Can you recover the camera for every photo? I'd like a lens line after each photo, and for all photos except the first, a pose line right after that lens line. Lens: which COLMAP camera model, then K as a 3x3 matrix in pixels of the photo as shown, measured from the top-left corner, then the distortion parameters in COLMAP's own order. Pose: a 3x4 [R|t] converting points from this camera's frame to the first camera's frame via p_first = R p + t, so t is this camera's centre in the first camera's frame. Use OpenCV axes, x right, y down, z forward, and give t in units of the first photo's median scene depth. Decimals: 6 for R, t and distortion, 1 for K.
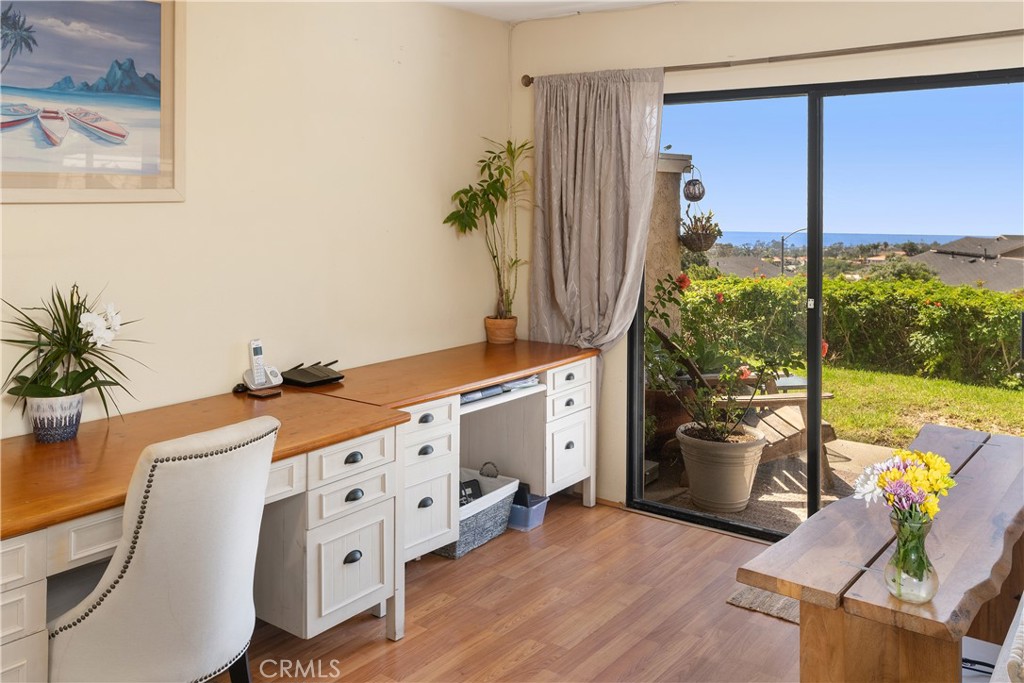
lens RADIAL K [[882.7, 0, 503.5], [0, 882.7, 201.5], [0, 0, 1]] dist [-0.006358, 0.010185]
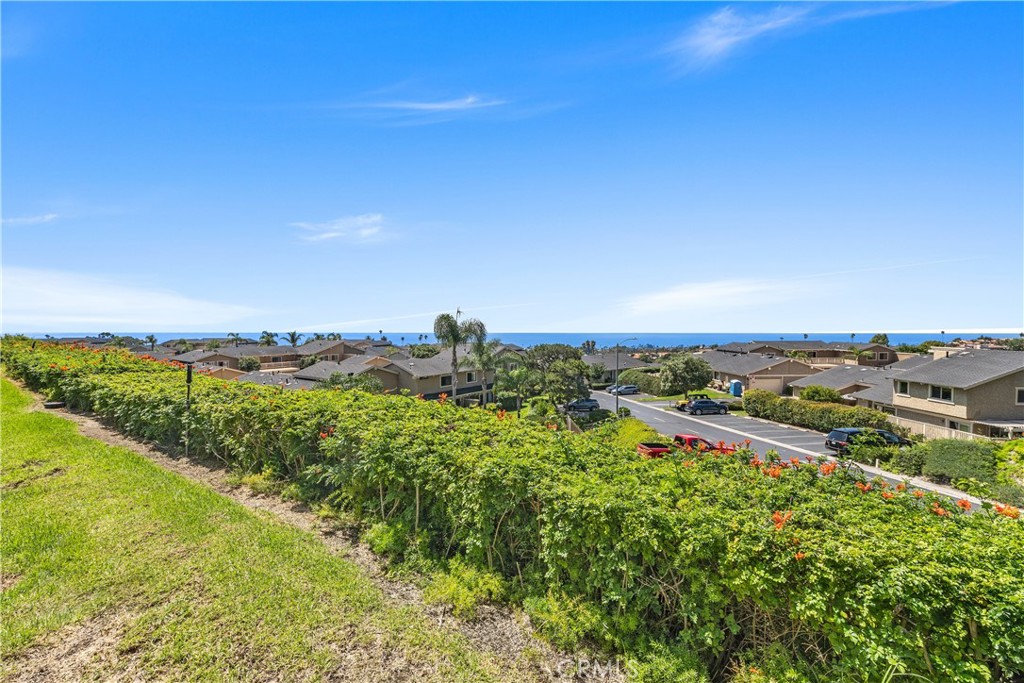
lens RADIAL K [[447.9, 0, 499.7], [0, 447.9, 346.9], [0, 0, 1]] dist [0.004418, 0.000998]
pose [[0.999900, -0.006839, -0.012393, 1.150671], [0.007422, 0.998836, 0.047667, 0.015236], [0.012053, -0.047755, 0.998786, 0.953257]]
